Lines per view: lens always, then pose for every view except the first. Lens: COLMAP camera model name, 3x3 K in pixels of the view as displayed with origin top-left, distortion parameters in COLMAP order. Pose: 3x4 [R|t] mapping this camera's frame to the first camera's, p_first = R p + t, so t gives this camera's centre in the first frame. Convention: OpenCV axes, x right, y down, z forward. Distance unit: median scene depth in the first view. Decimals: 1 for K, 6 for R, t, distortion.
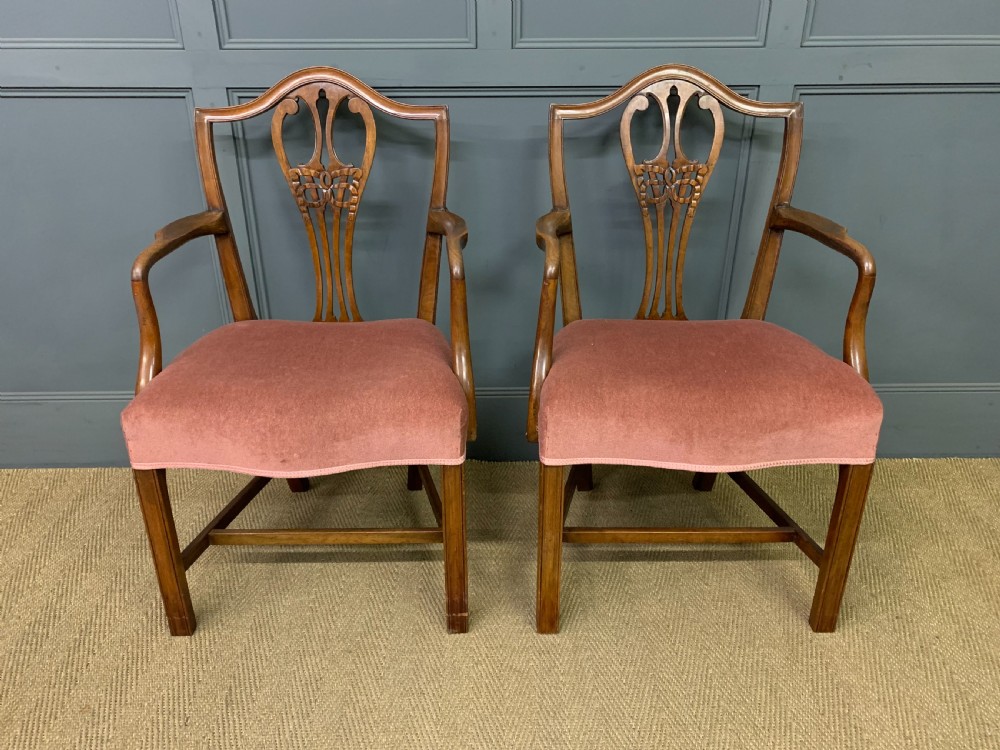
lens RADIAL K [[775.0, 0, 490.3], [0, 775.0, 367.6], [0, 0, 1]] dist [0.024914, -0.014665]
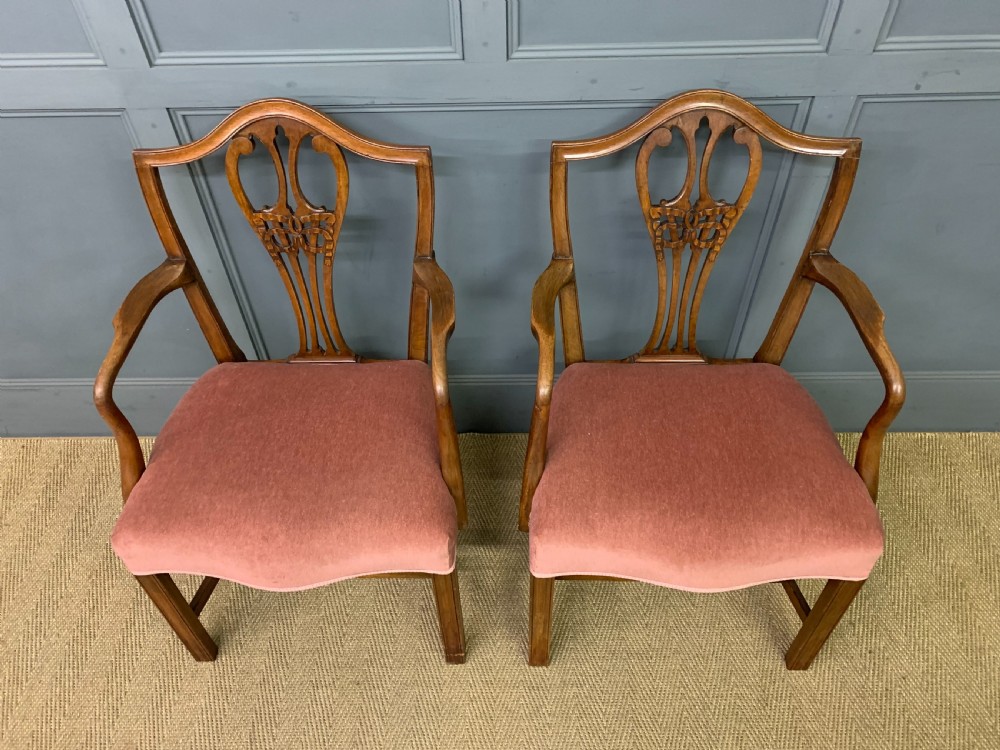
lens RADIAL K [[775.0, 0, 490.3], [0, 775.0, 368.0], [0, 0, 1]] dist [0.024914, -0.014665]
pose [[0.999344, 0.004546, -0.035925, 0.042238], [0.009062, 0.929116, 0.369678, -0.428729], [0.035059, -0.369761, 0.928465, 0.139444]]
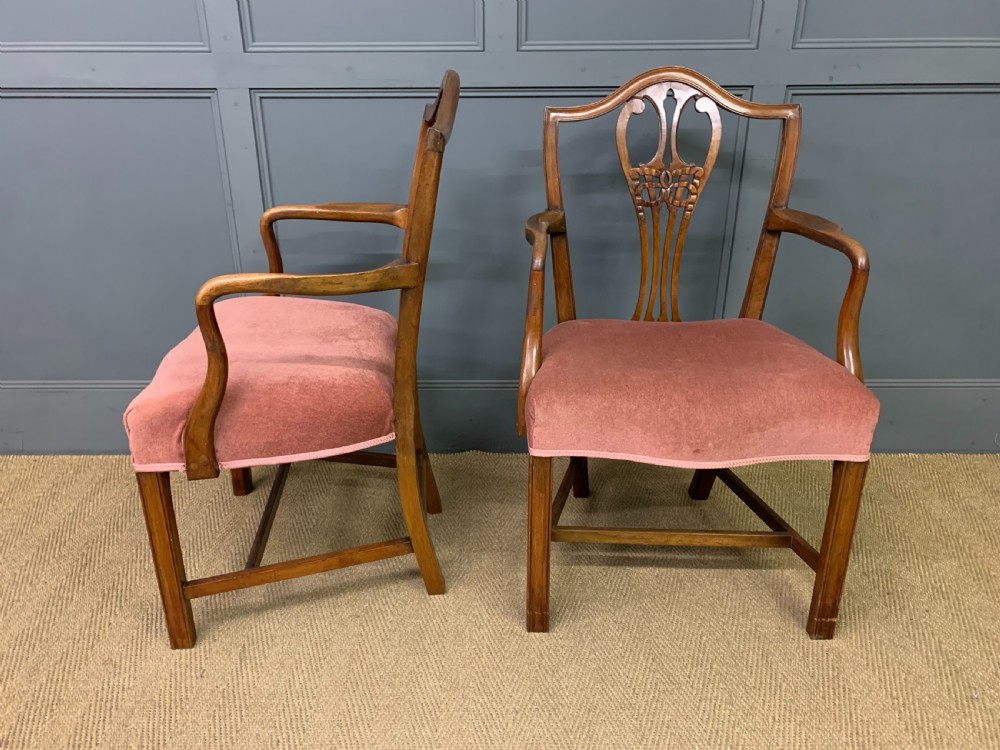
lens RADIAL K [[775.0, 0, 483.4], [0, 775.0, 379.7], [0, 0, 1]] dist [0.024914, -0.014665]
pose [[0.999734, 0.007028, -0.021952, 0.008463], [-0.007741, 0.999439, -0.032576, 0.075326], [0.021710, 0.032738, 0.999228, -0.047565]]
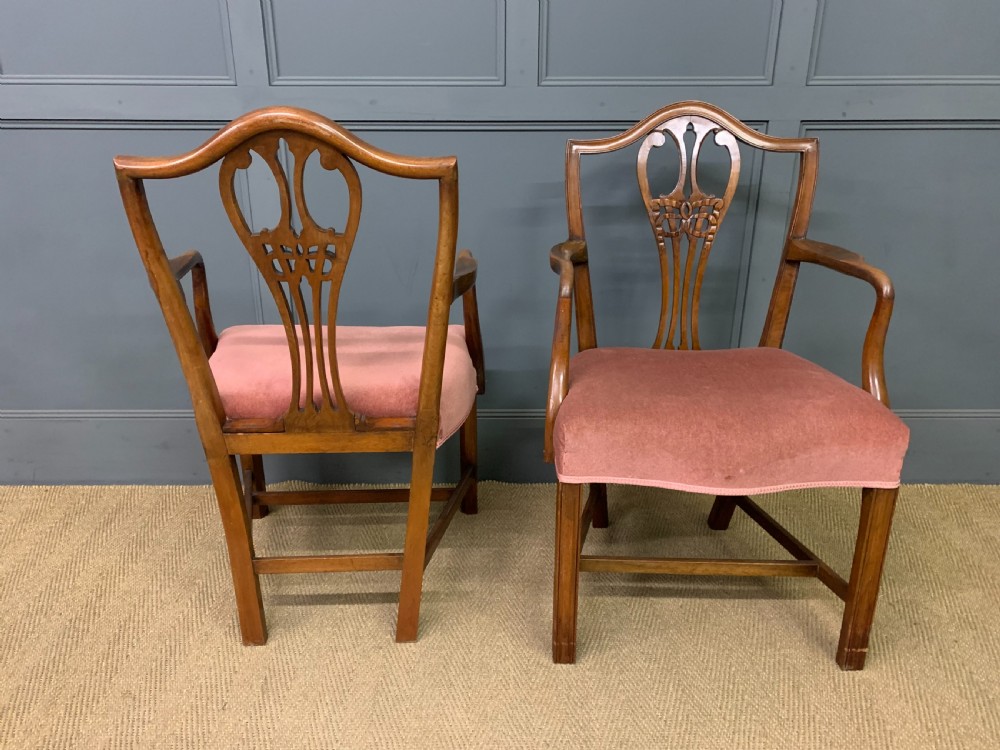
lens RADIAL K [[775.0, 0, 484.4], [0, 775.0, 379.0], [0, 0, 1]] dist [0.024914, -0.014665]
pose [[0.999902, 0.007902, -0.011580, -0.031959], [-0.008803, 0.996763, -0.079913, 0.086750], [0.010911, 0.080007, 0.996735, -0.048449]]
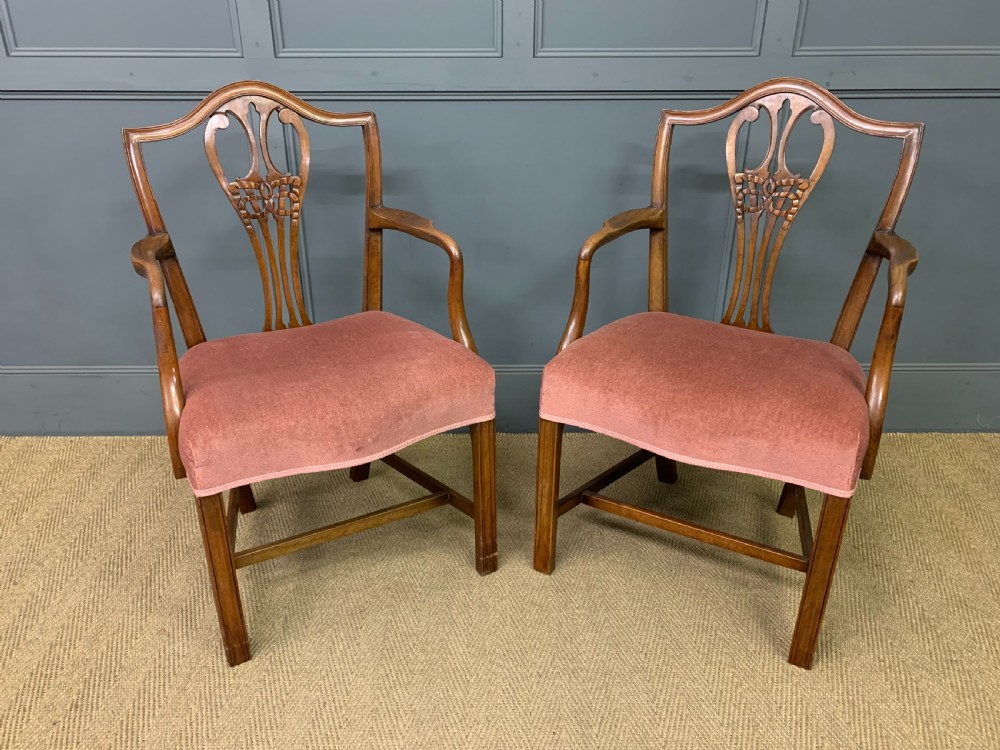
lens RADIAL K [[775.0, 0, 483.9], [0, 775.0, 364.8], [0, 0, 1]] dist [0.024914, -0.014665]
pose [[0.999930, 0.006116, -0.010085, -0.031090], [-0.006213, 0.999935, -0.009541, 0.046420], [0.010026, 0.009603, 0.999904, -0.123901]]
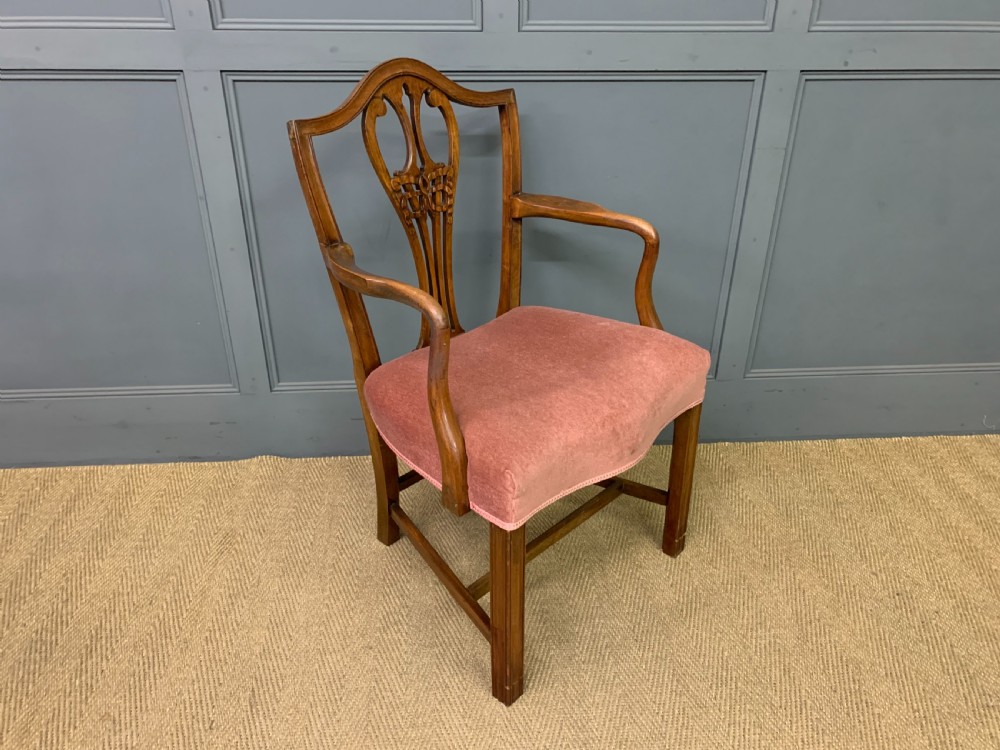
lens RADIAL K [[775.0, 0, 501.6], [0, 775.0, 381.1], [0, 0, 1]] dist [0.024914, -0.014665]
pose [[0.998128, -0.018125, 0.058405, -0.060592], [0.015150, 0.998584, 0.050990, -0.024354], [-0.059247, -0.050010, 0.996990, 0.009170]]
